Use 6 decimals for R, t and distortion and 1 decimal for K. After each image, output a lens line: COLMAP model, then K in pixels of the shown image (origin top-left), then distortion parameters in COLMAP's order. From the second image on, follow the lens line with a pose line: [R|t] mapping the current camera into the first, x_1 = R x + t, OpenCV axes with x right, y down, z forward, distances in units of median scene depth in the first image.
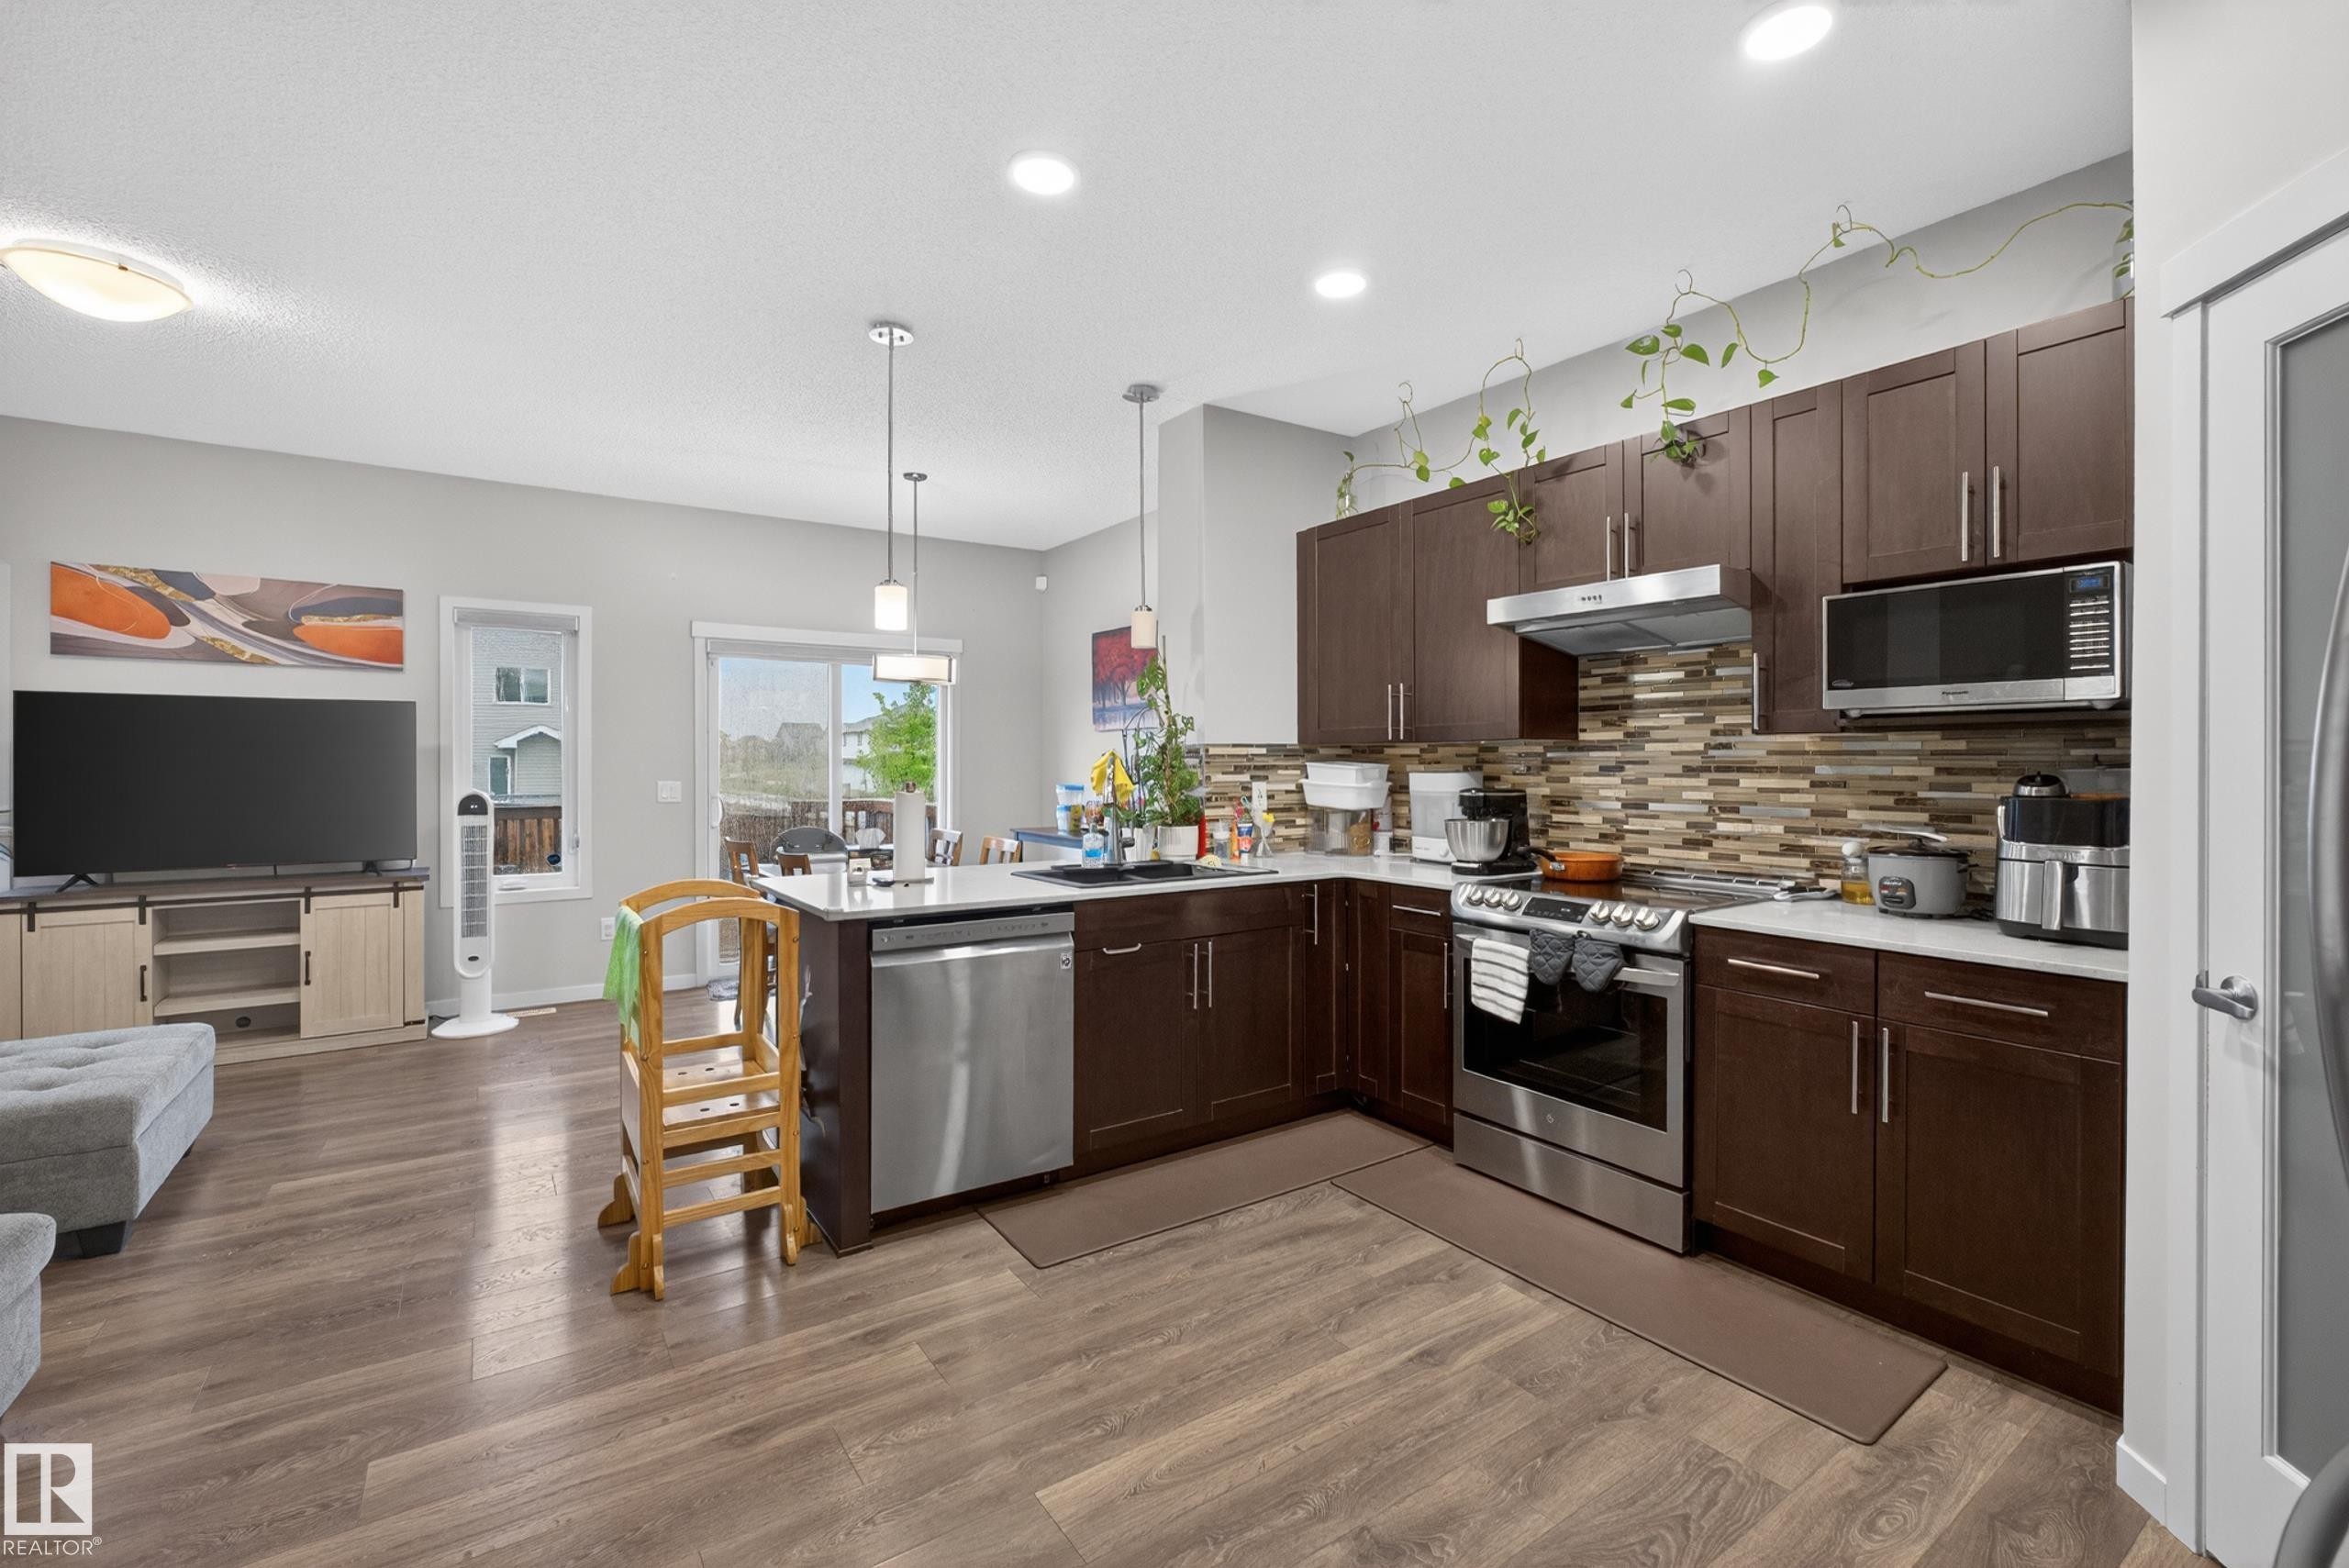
lens RADIAL K [[1008.0, 0, 1189.1], [0, 1008.0, 765.5], [0, 0, 1]] dist [-0.011163, 0.004179]
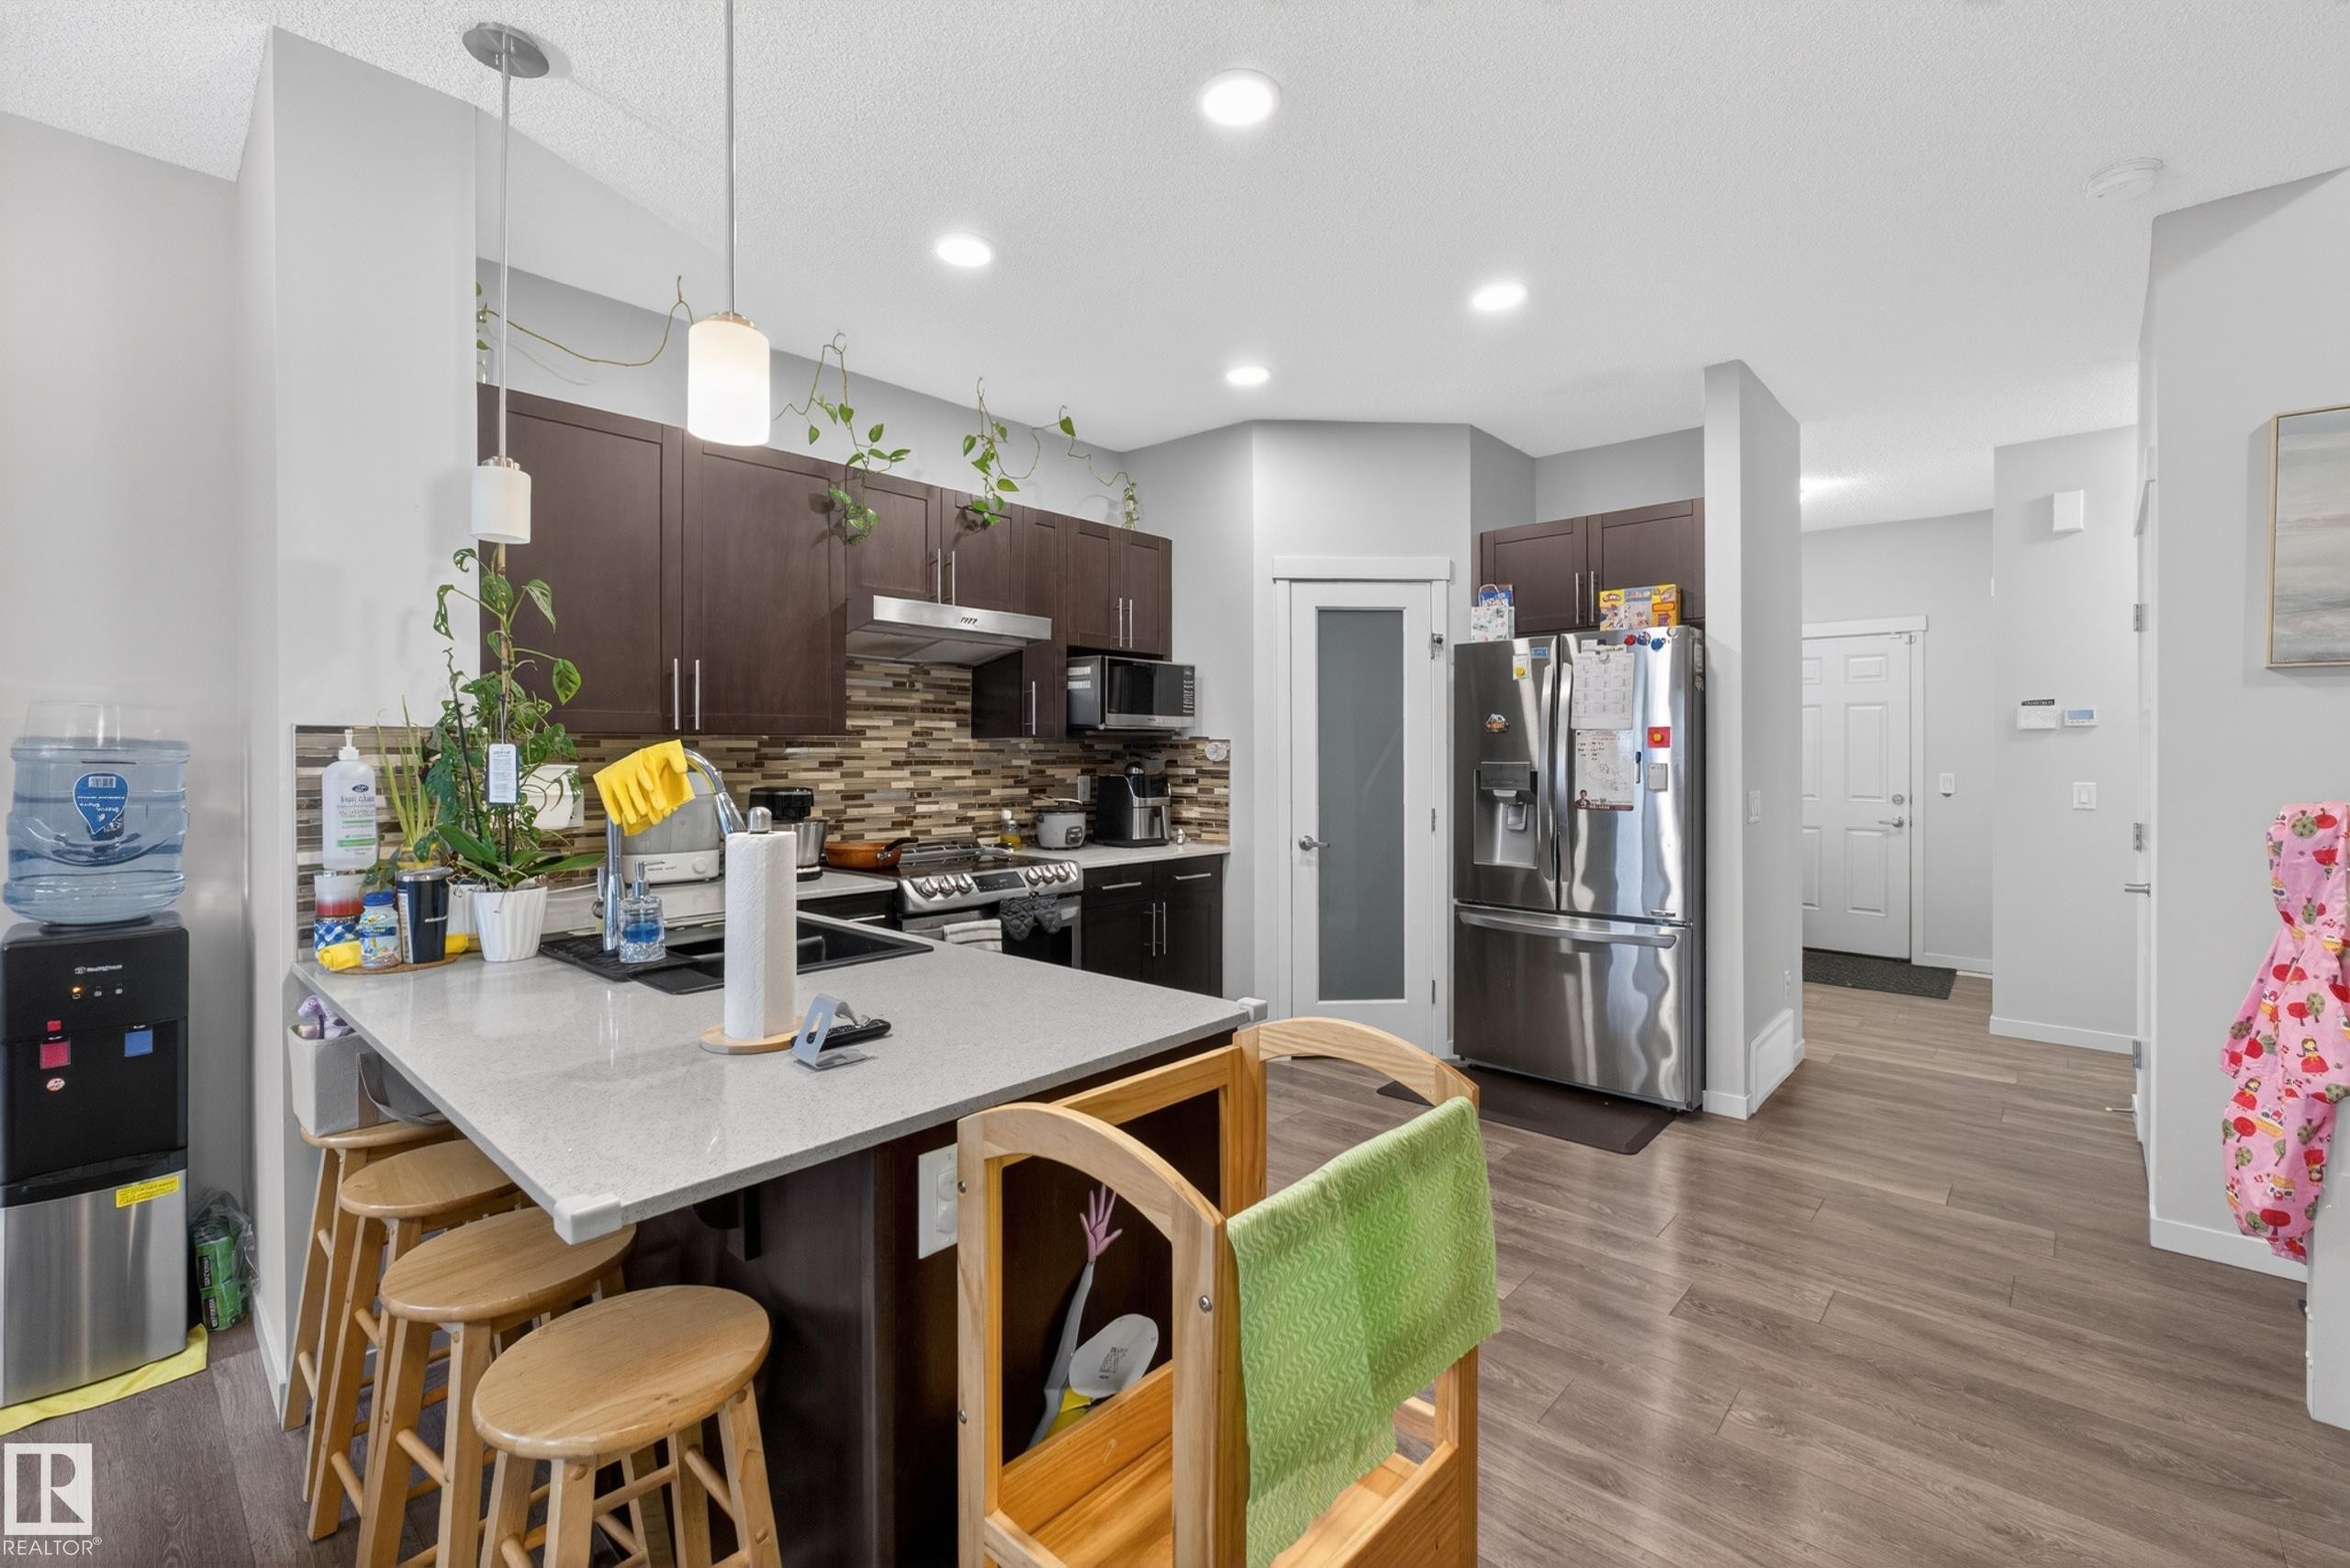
lens RADIAL K [[1008.5, 0, 1172.5], [0, 1008.5, 751.5], [0, 0, 1]] dist [-0.011163, 0.004179]
pose [[-0.216421, 0.001678, 0.976299, -0.567450], [0.004598, 0.999989, -0.000699, -0.006017], [-0.976289, 0.004337, -0.216426, 0.709517]]
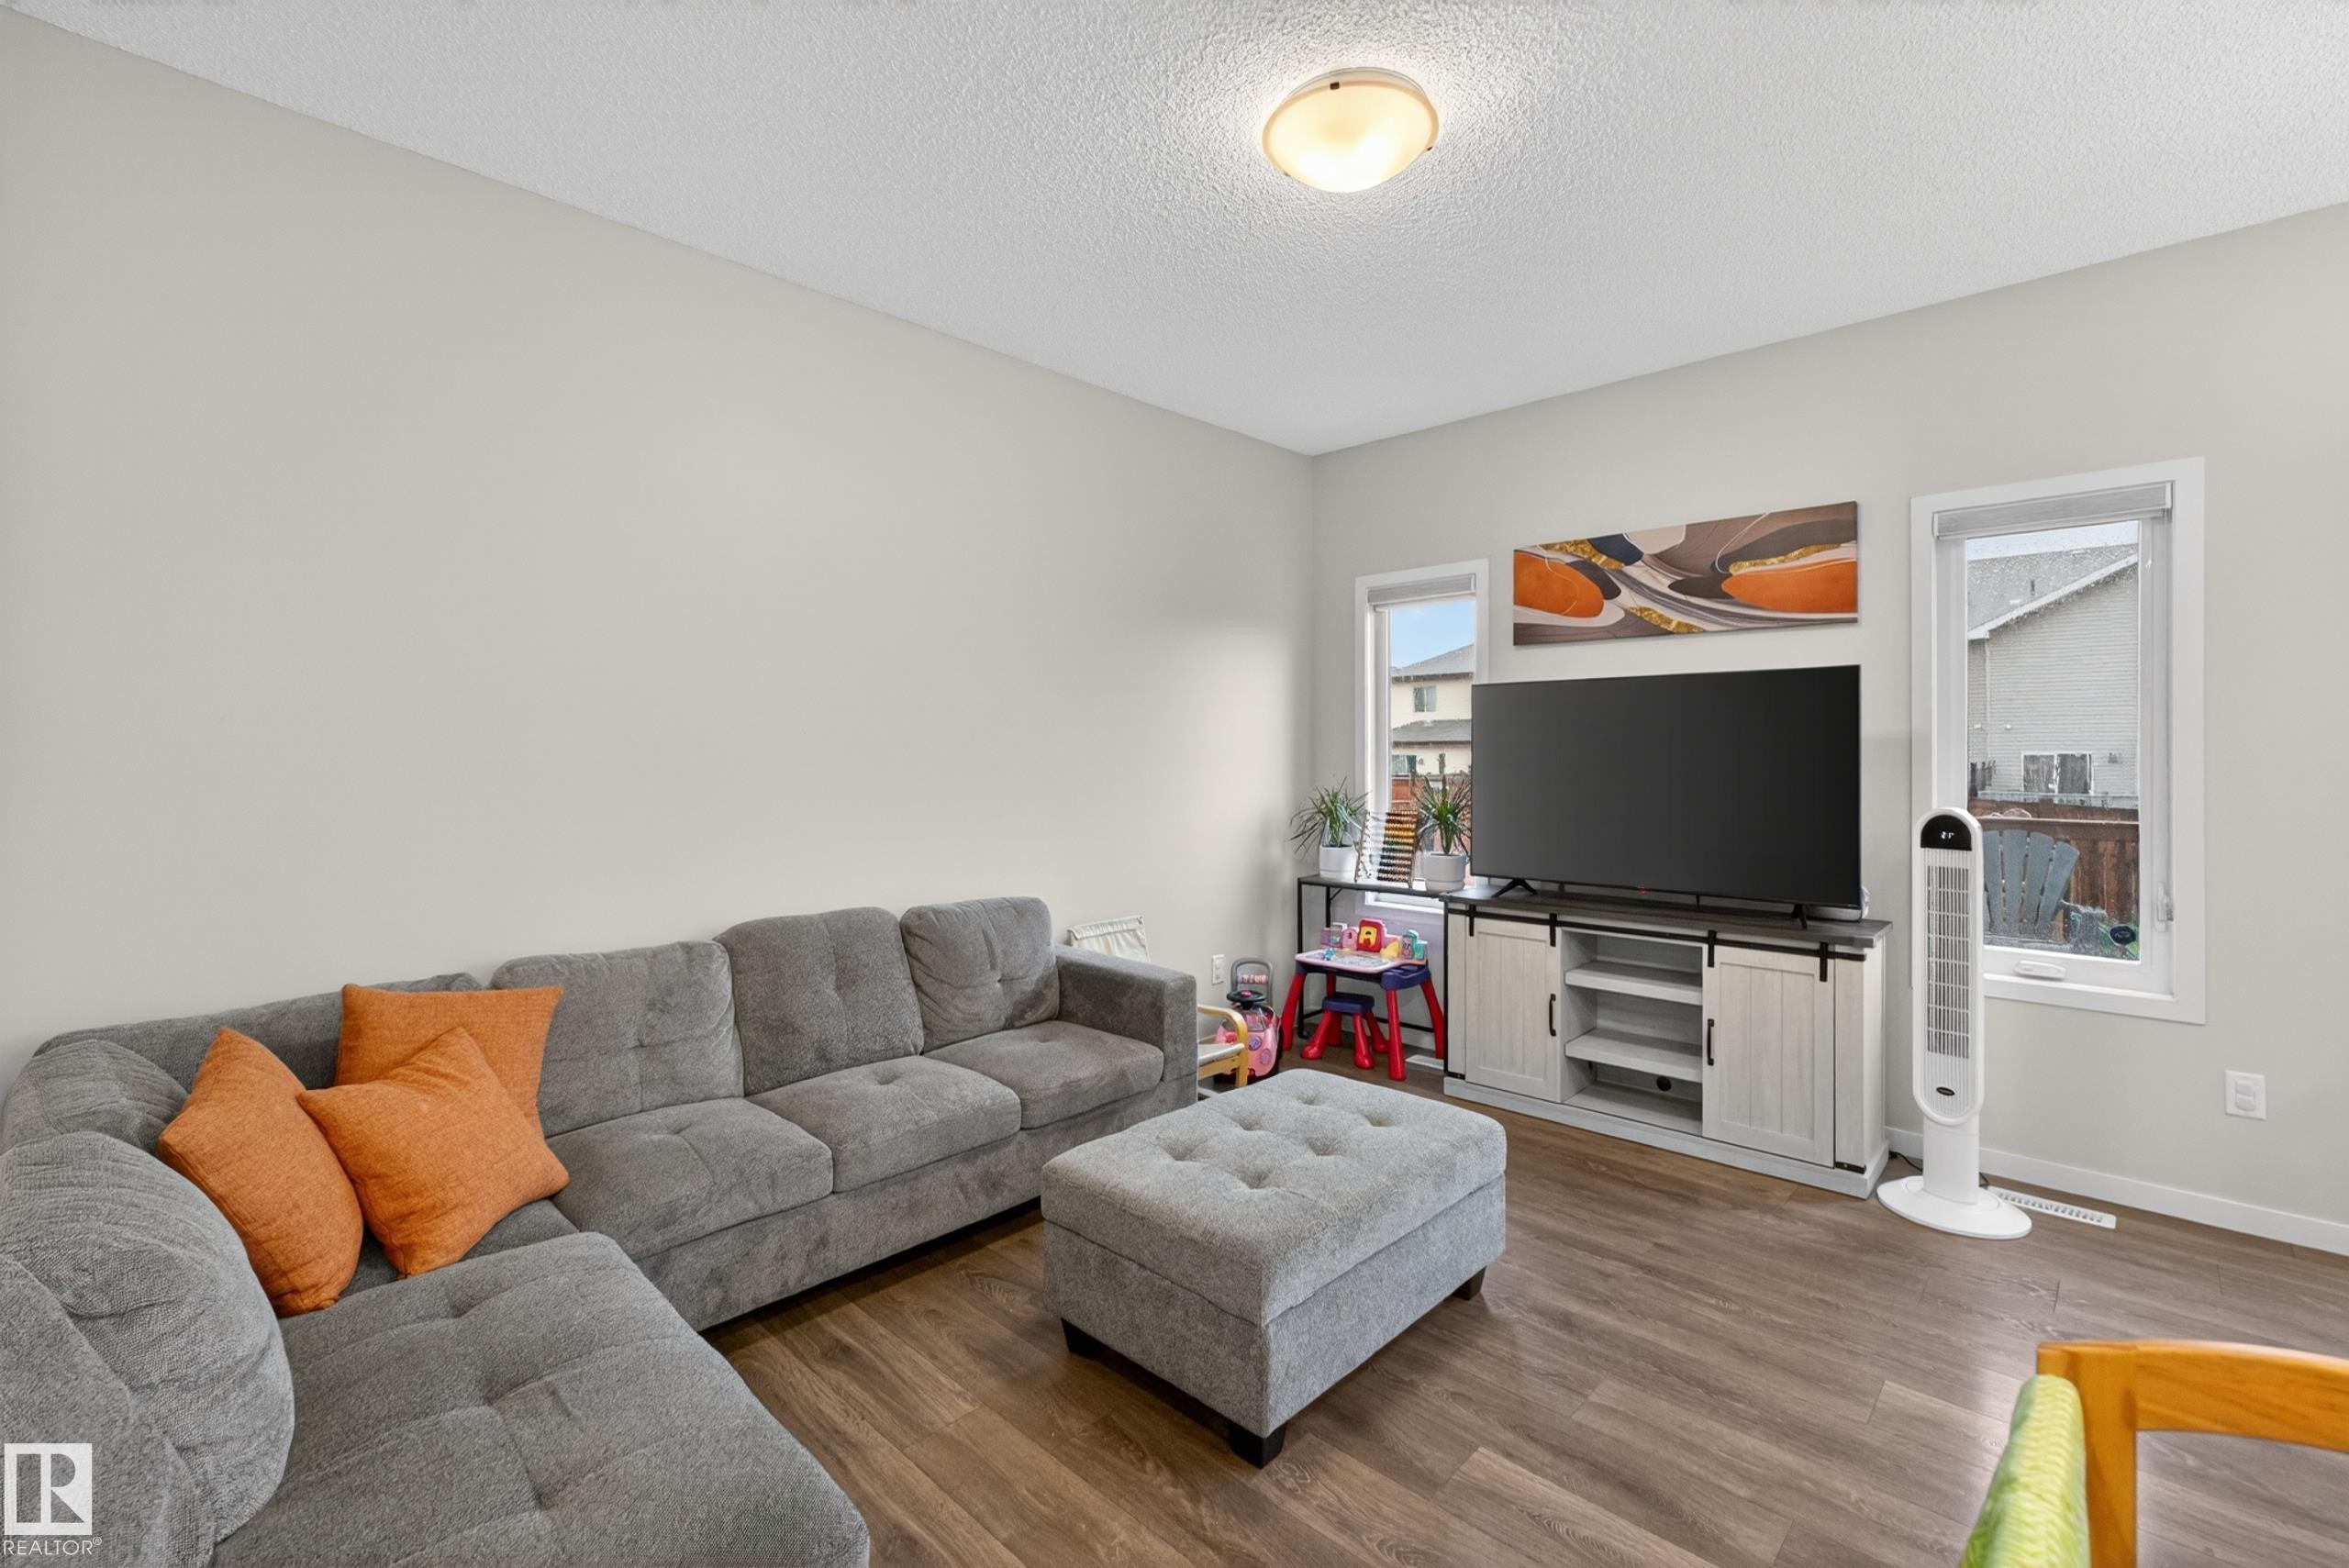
lens RADIAL K [[1008.0, 0, 1171.4], [0, 1008.0, 752.7], [0, 0, 1]] dist [-0.011163, 0.004179]
pose [[0.184821, -0.000225, -0.982772, -0.244072], [-0.002504, 0.999997, -0.000699, -0.006304], [0.982769, 0.002590, 0.184820, 0.496762]]
